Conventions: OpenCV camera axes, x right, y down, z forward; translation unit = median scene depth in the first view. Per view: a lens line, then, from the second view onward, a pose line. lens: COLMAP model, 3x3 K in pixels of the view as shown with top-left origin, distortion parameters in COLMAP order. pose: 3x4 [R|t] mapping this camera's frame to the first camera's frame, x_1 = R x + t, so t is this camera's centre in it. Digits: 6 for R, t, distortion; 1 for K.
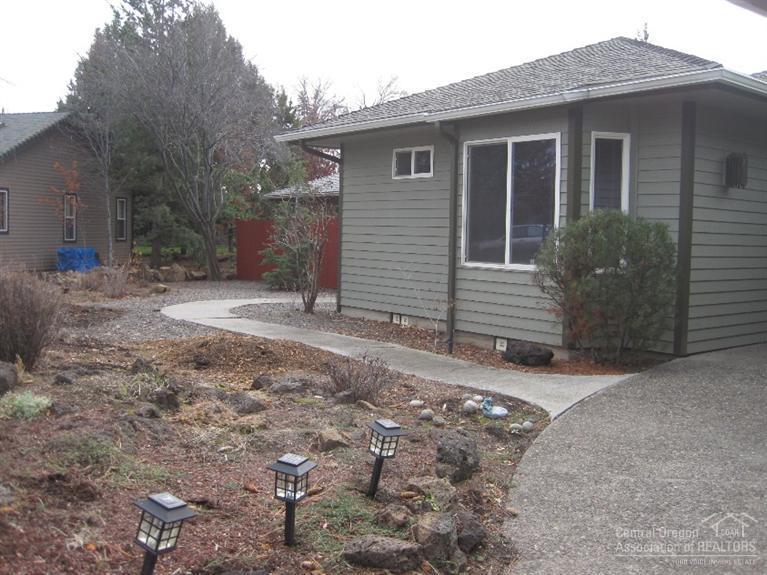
lens RADIAL K [[791.1, 0, 384.1], [0, 791.1, 288.3], [0, 0, 1]] dist [-0.135057, 0.000000]
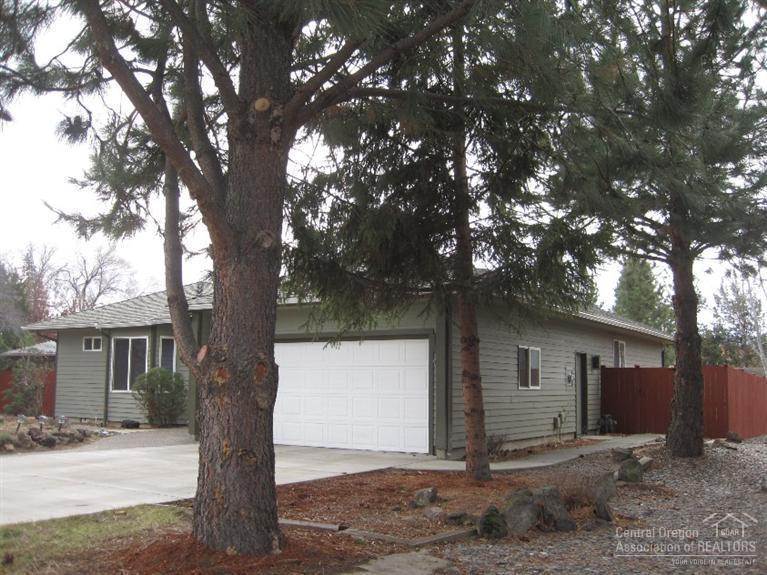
lens RADIAL K [[791.1, 0, 383.6], [0, 791.1, 286.1], [0, 0, 1]] dist [-0.135057, 0.000000]
pose [[0.942944, 0.027059, 0.331850, 0.089189], [0.037114, 0.981938, -0.185526, 0.111172], [-0.330876, 0.187257, 0.924908, -1.325911]]
